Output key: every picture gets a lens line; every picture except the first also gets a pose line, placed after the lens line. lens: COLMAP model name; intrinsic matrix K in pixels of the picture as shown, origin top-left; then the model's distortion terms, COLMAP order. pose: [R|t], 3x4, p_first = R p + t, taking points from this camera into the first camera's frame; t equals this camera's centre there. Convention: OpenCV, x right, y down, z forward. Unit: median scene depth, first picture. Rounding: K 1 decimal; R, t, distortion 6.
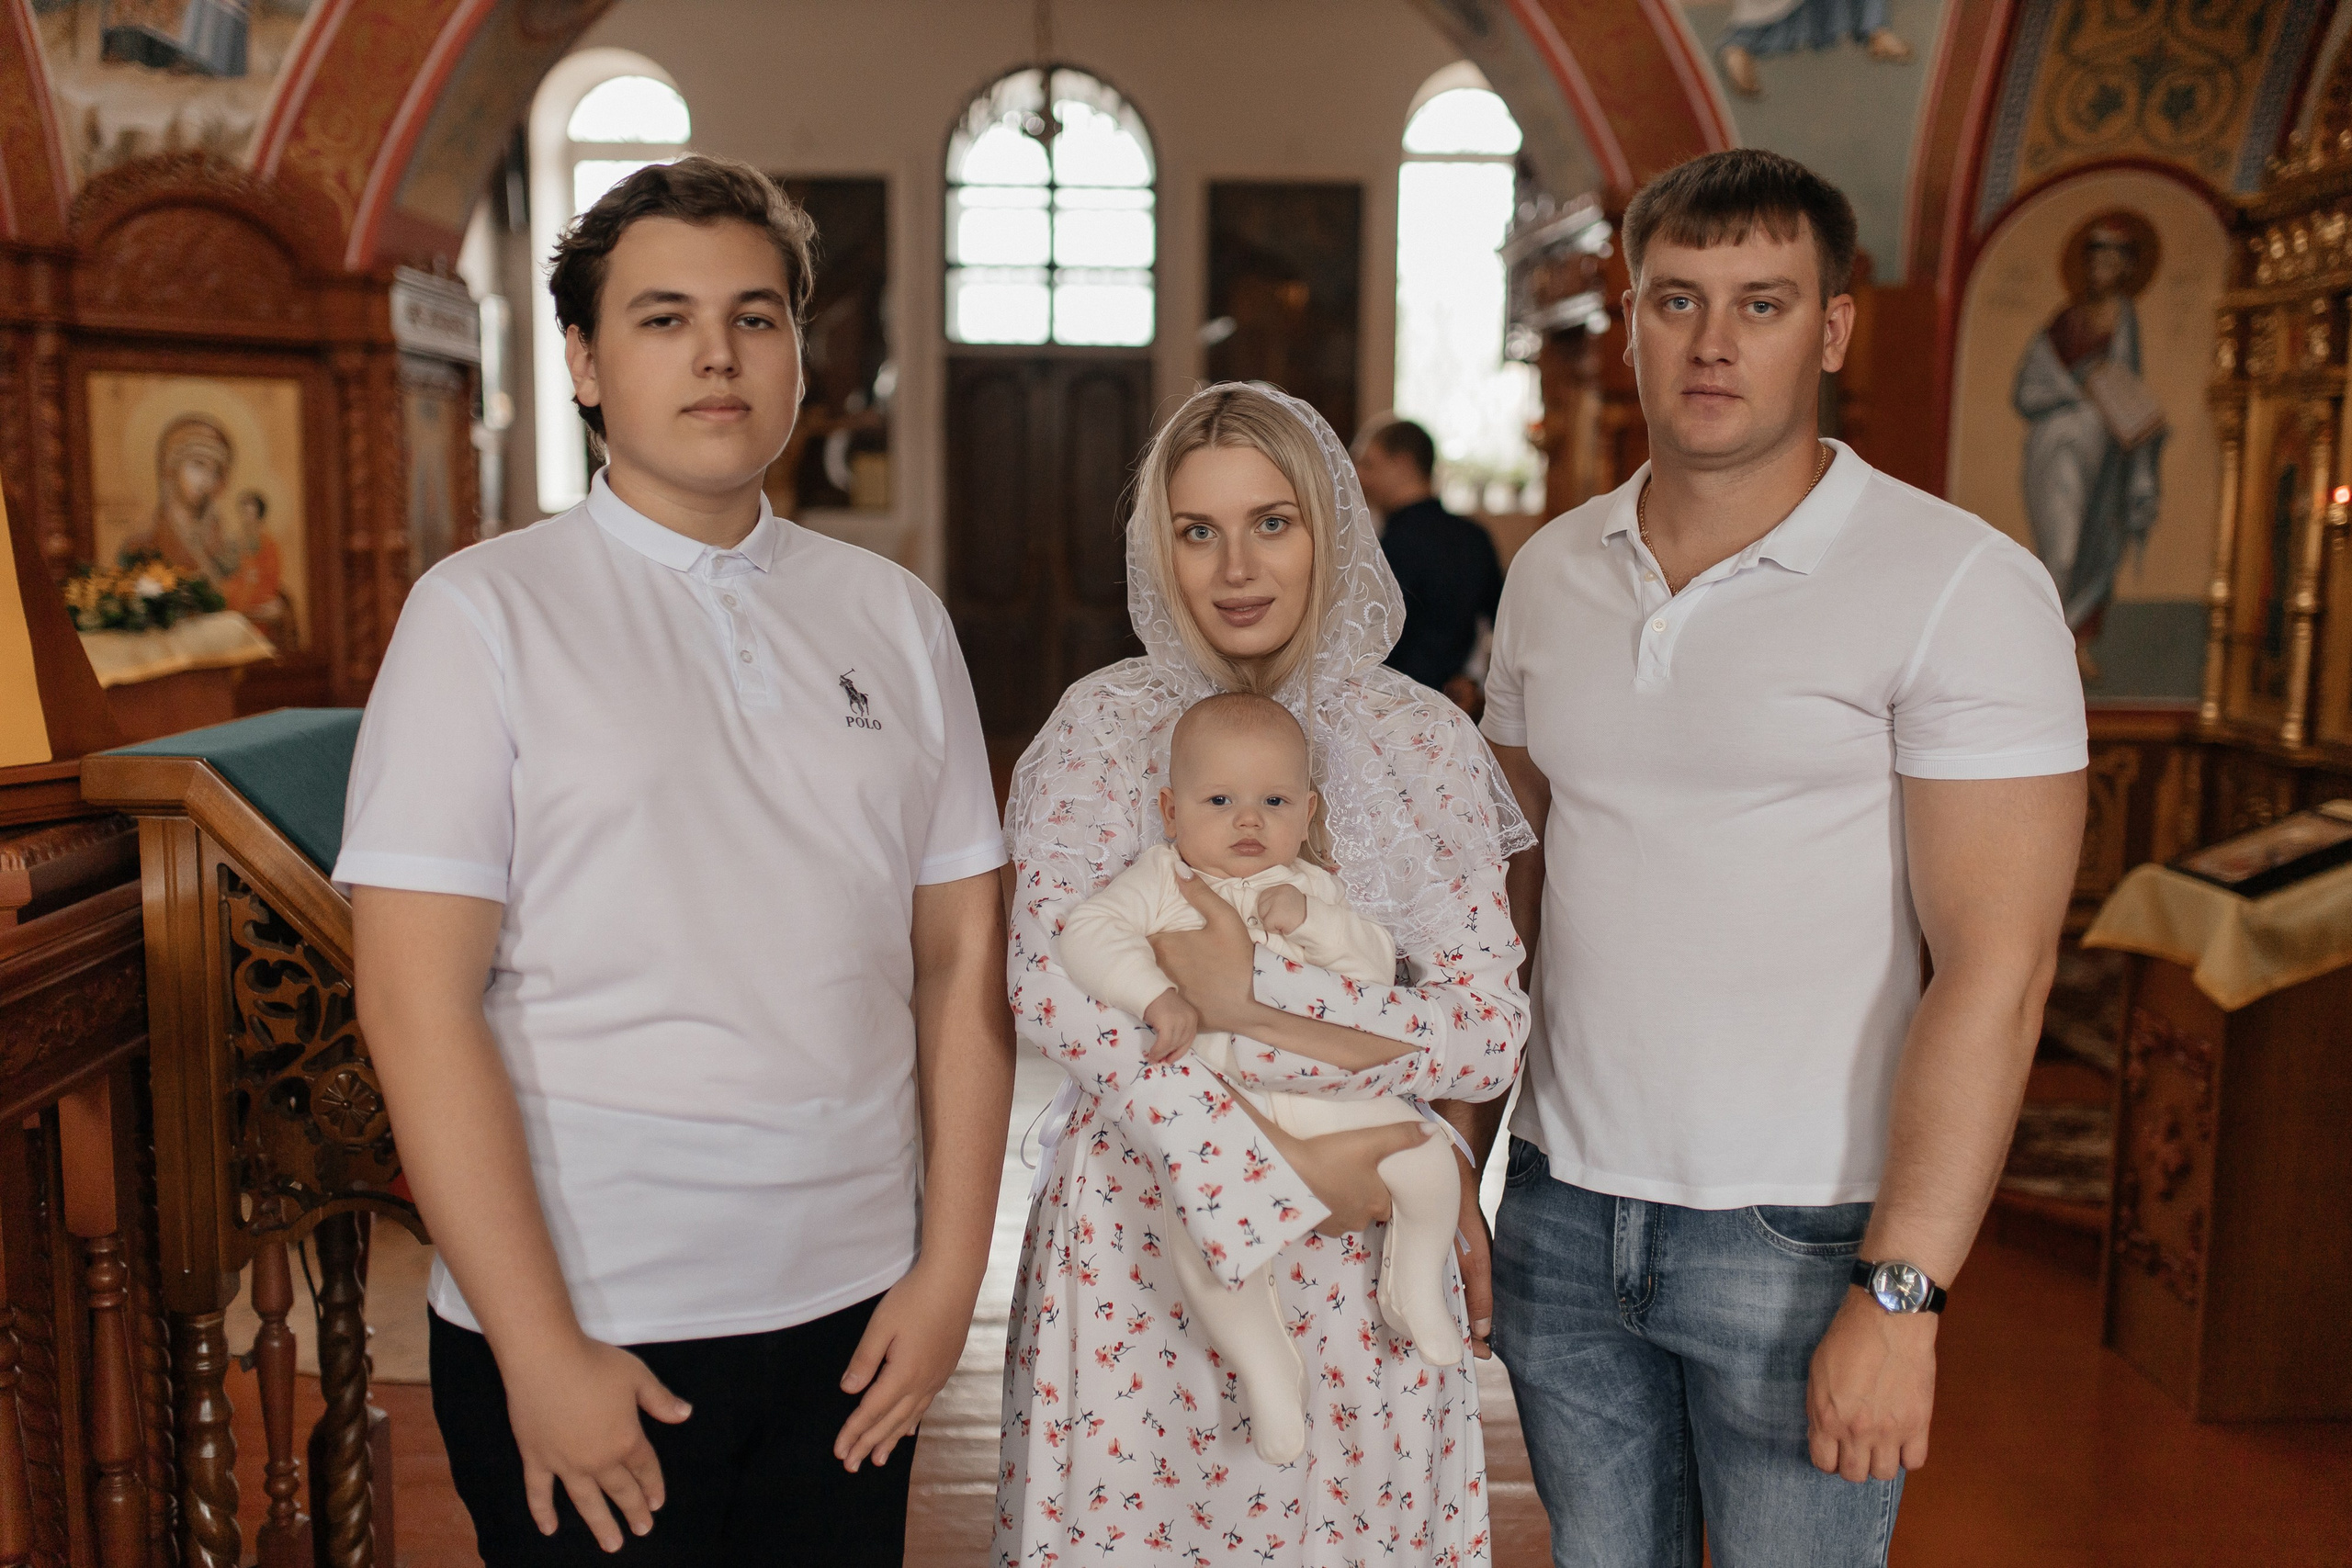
lens RADIAL K [[2234.8, 0, 1176.0], [0, 2234.8, 784.0], [0, 0, 1]] dist [0.012176, -0.004048]
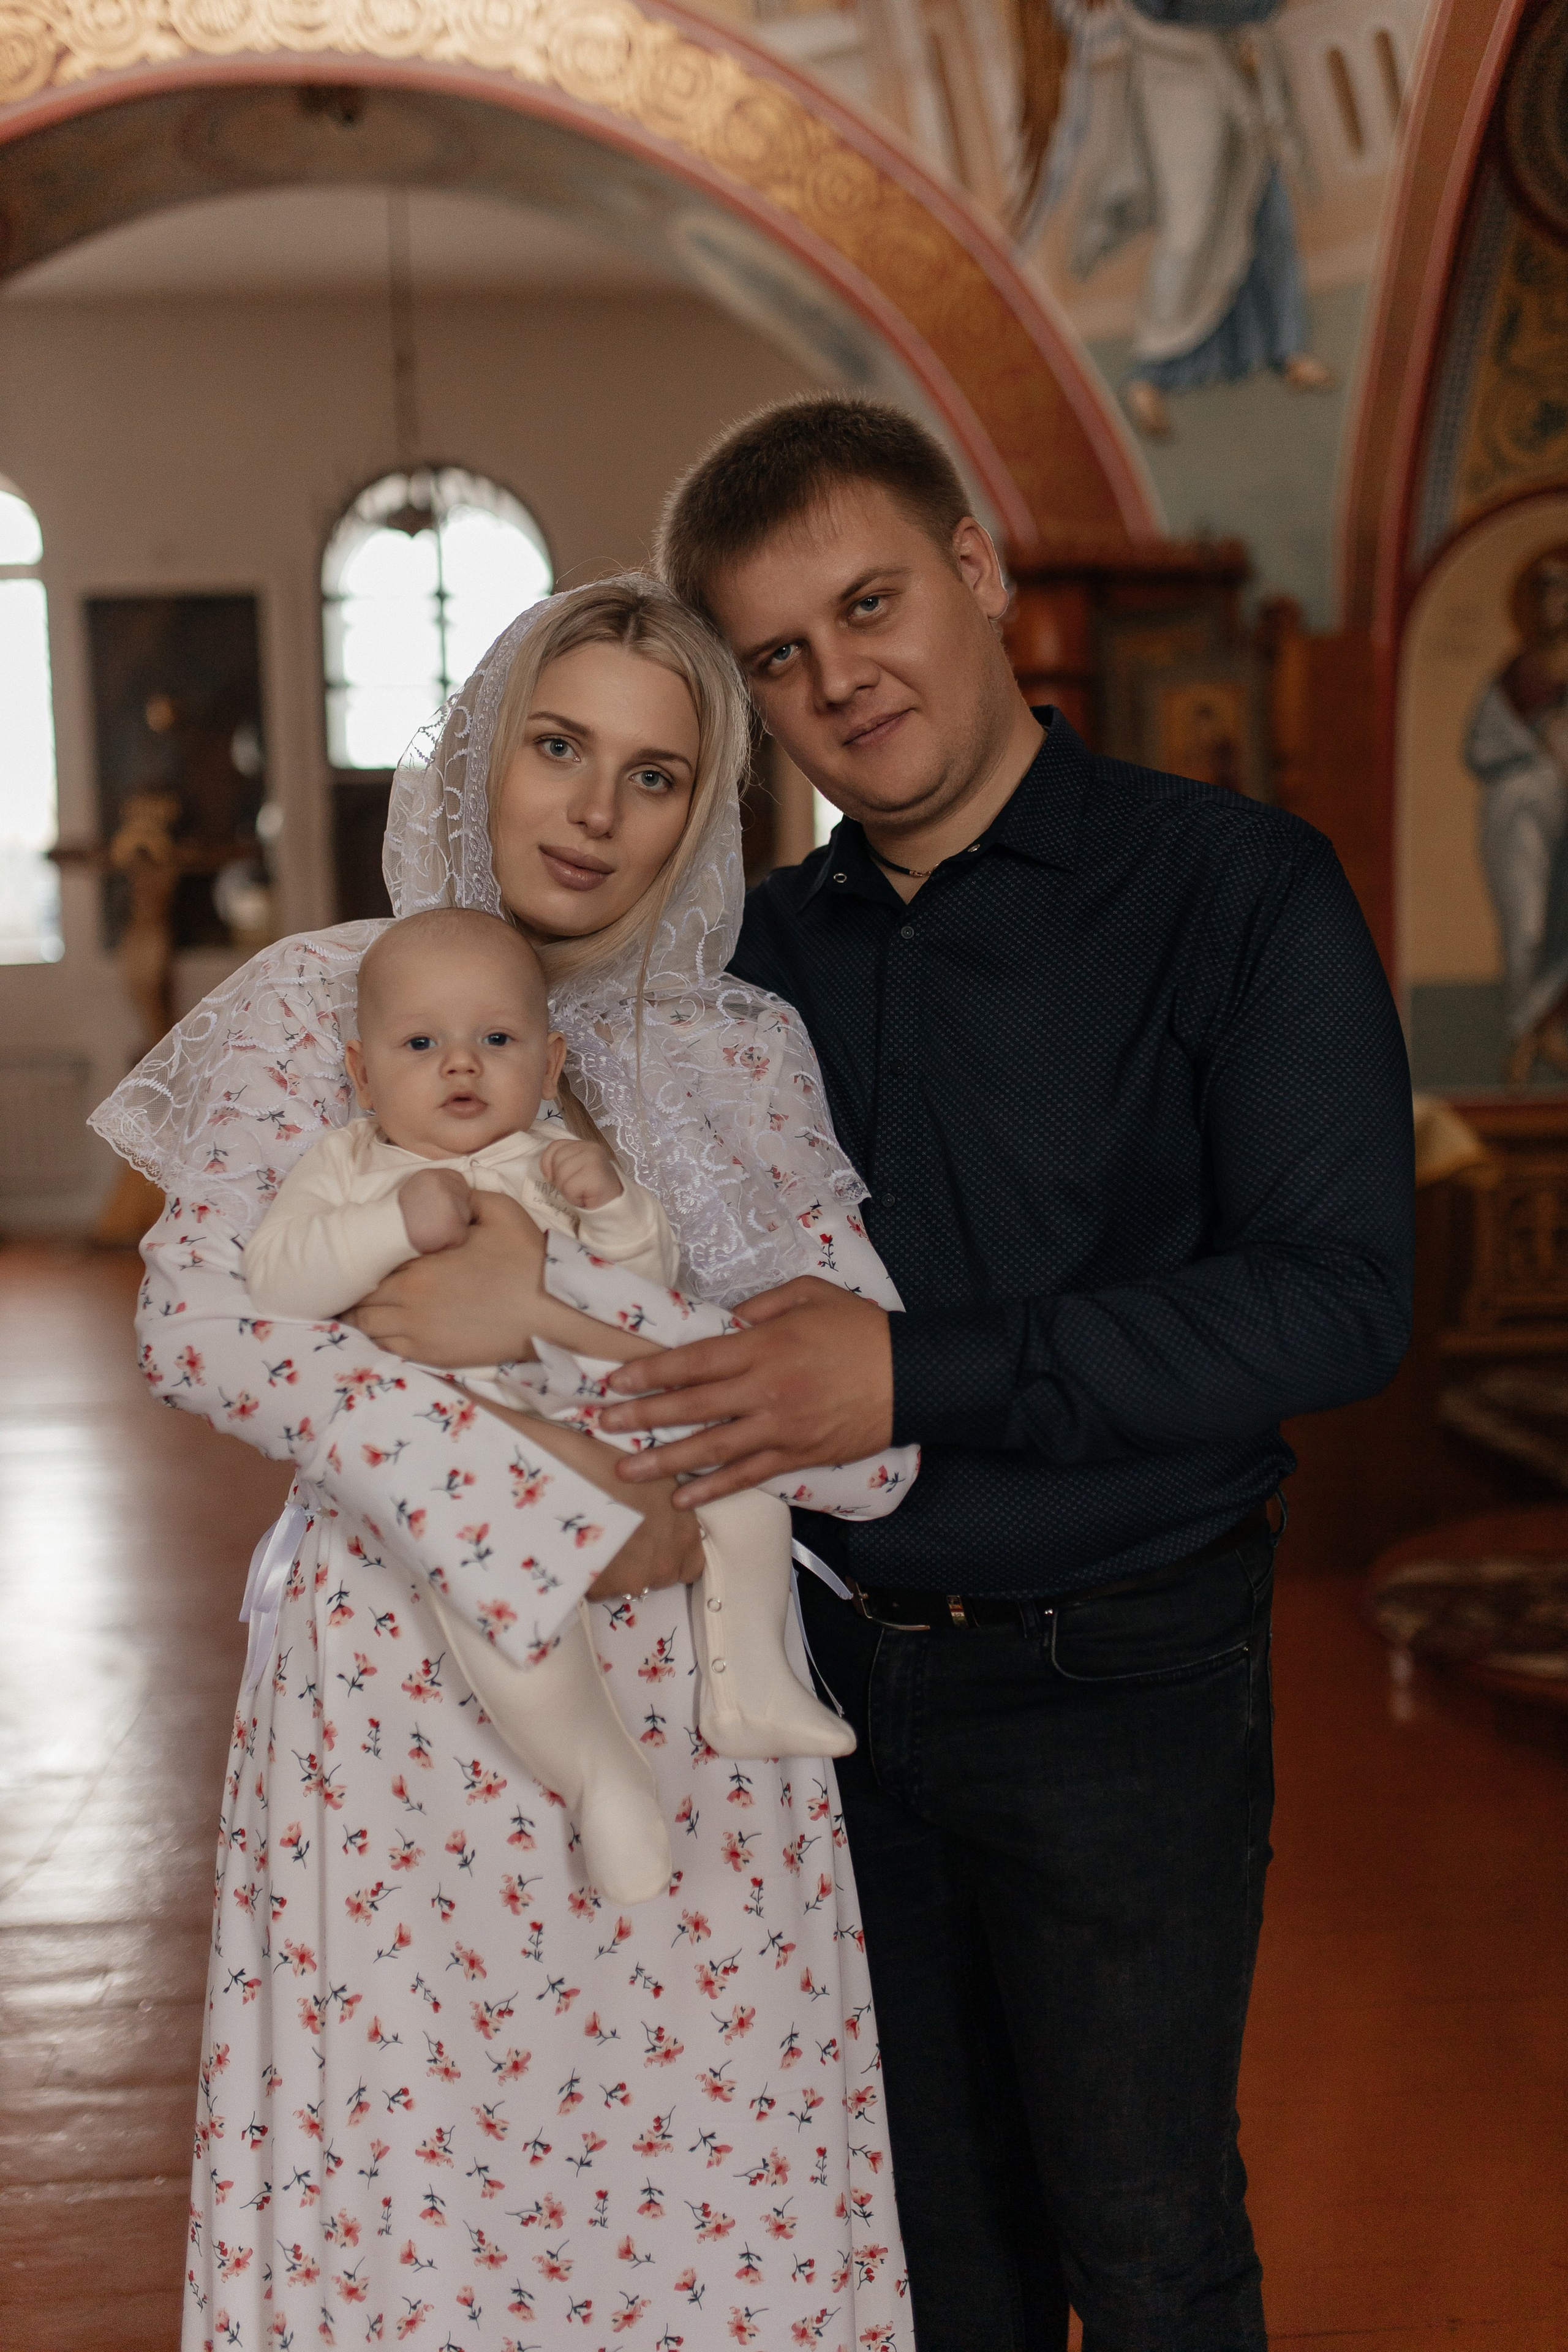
lens RADIAL K [[2236.9, 0, 785.0], [0, 2236.9, 1164.0], [0, 0, 1]] dist [0.023852, -0.021210]
pose [[0.997649, -0.042448, 0.053794, 0.048356], [0.044157, 0.998544, -0.030985, 0.005856], [-0.052401, 0.033288, 0.998071, 0.126497]]
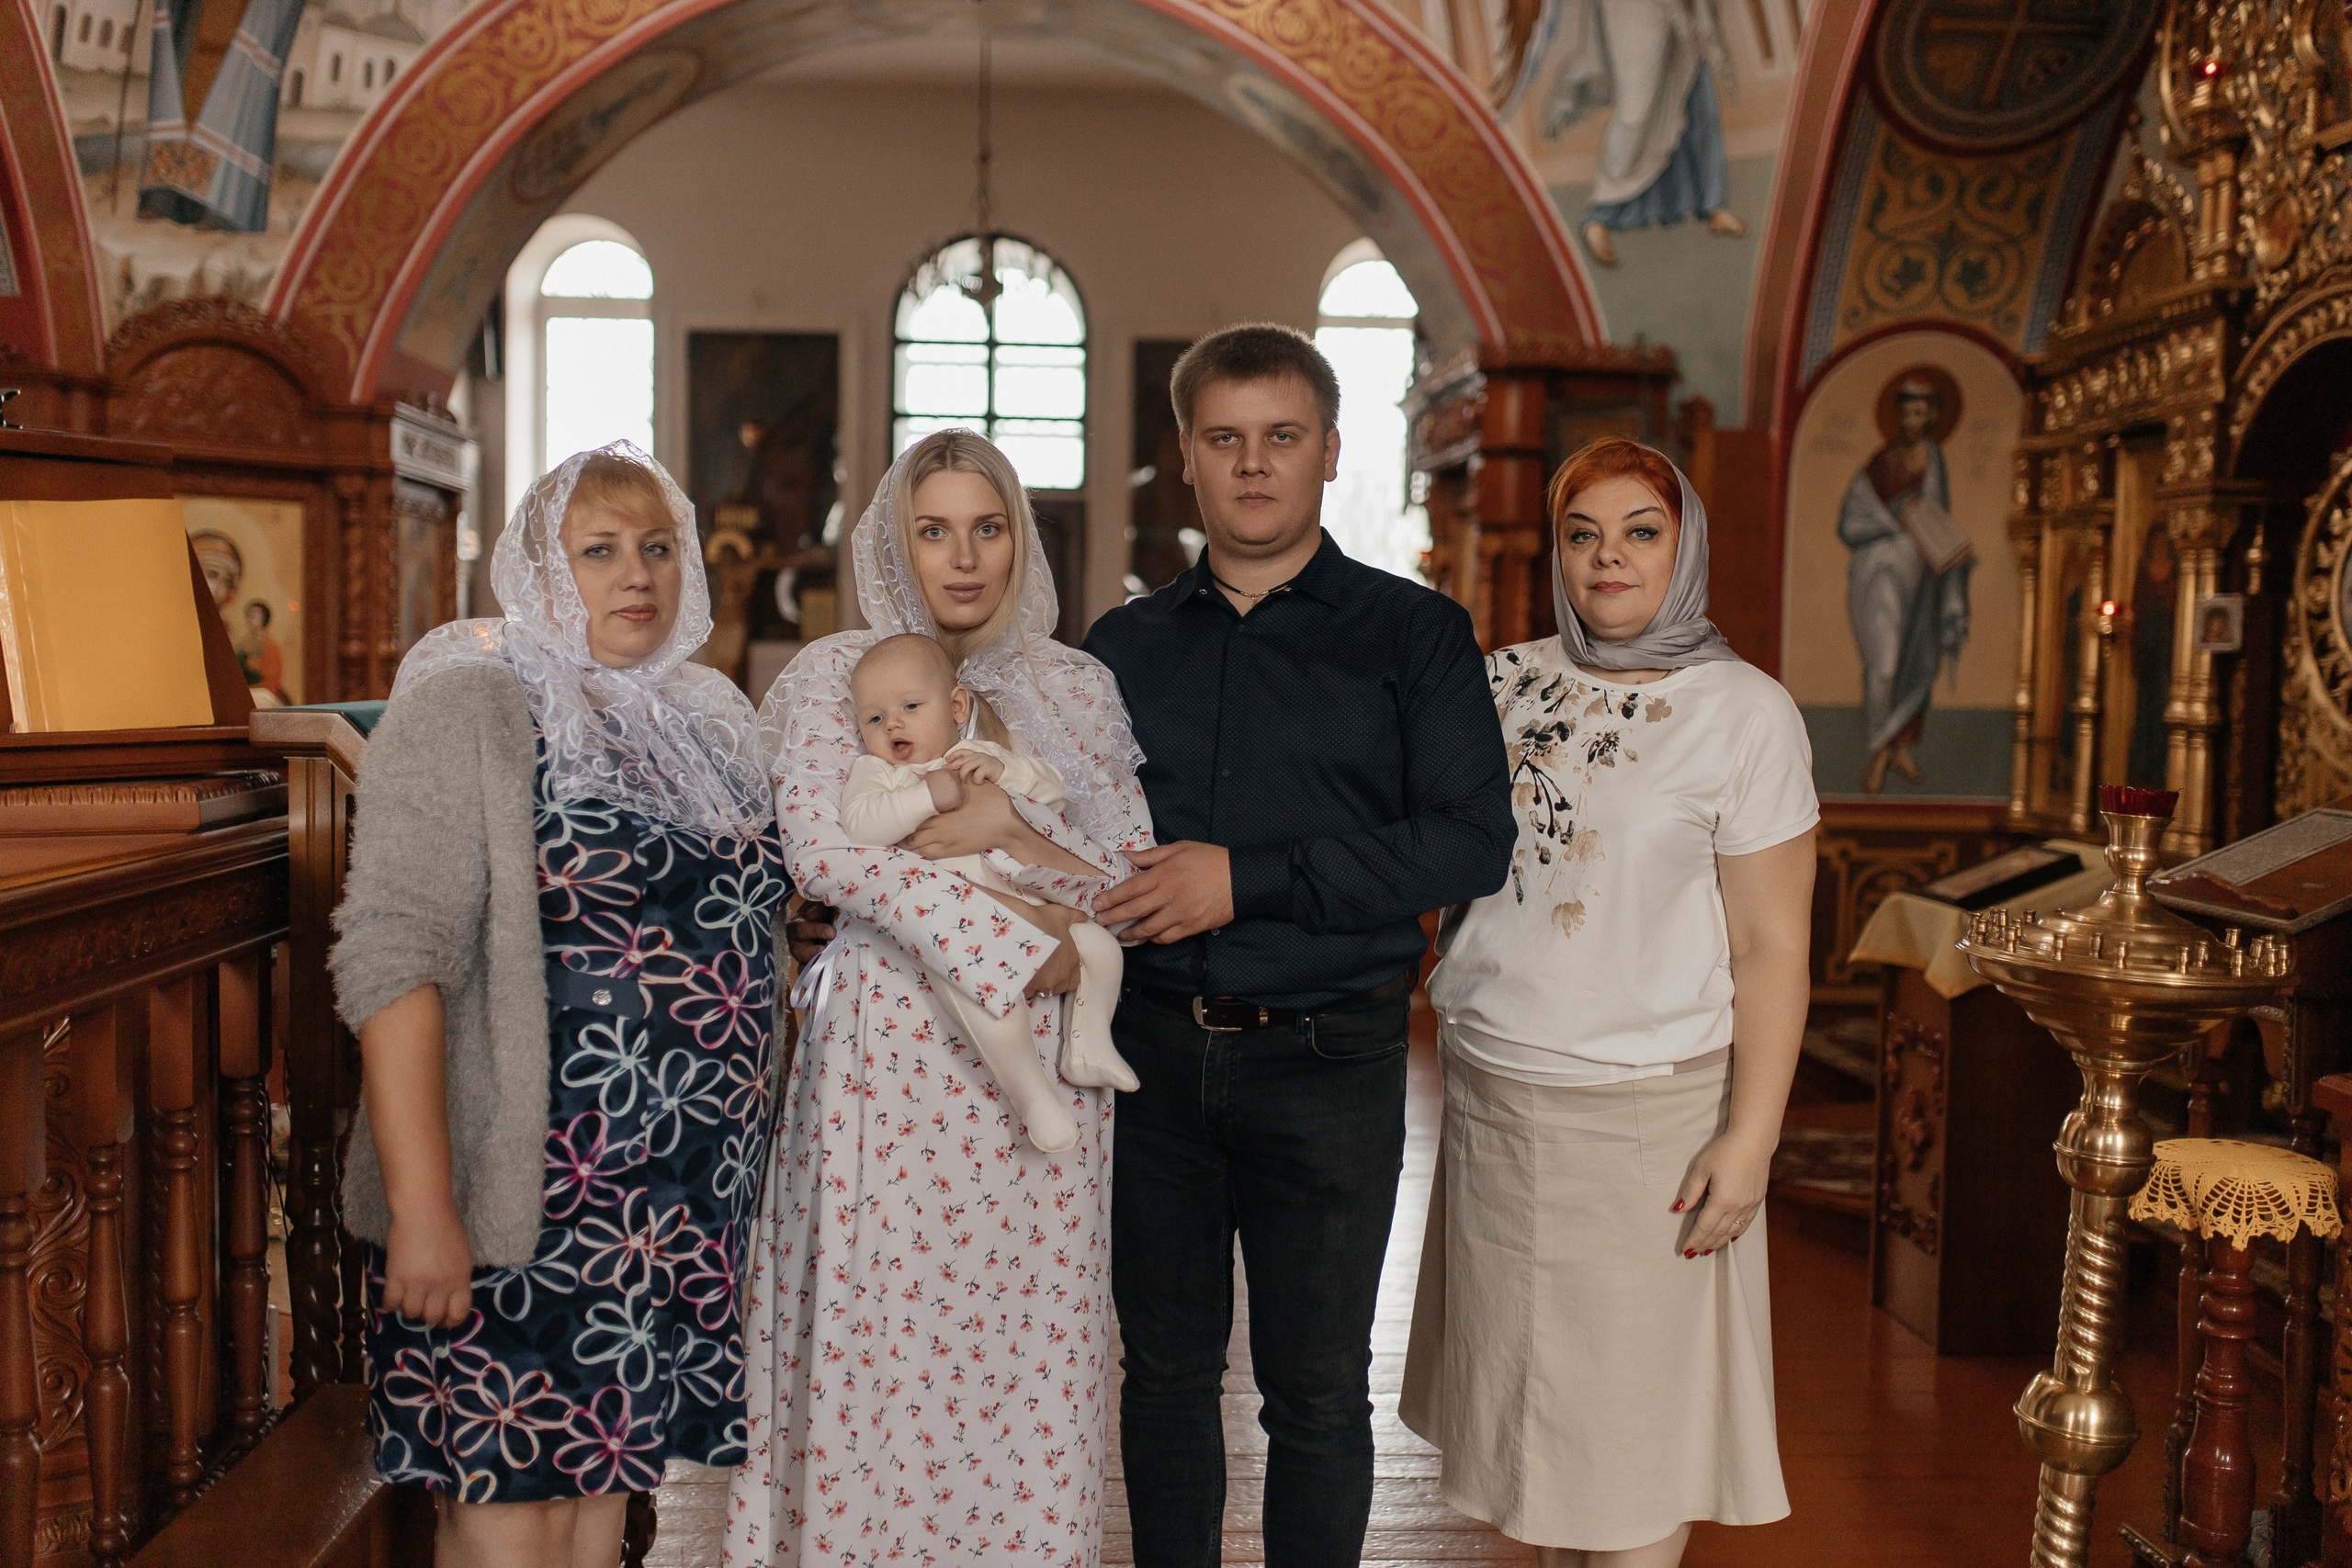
lens RADIAL K [[2234.8, 0, 1176.0], [0, 2234.8, 784.0], [0, 0, 1]] dist [0.012176, -0.004048]
pose [[0.999619, 0.005275, 0.027095, 0.009543], [-0.003305, 0.997382, -0.072237, 0.038947], [-0.027405, 0.072120, 0.997019, -0.108386]]
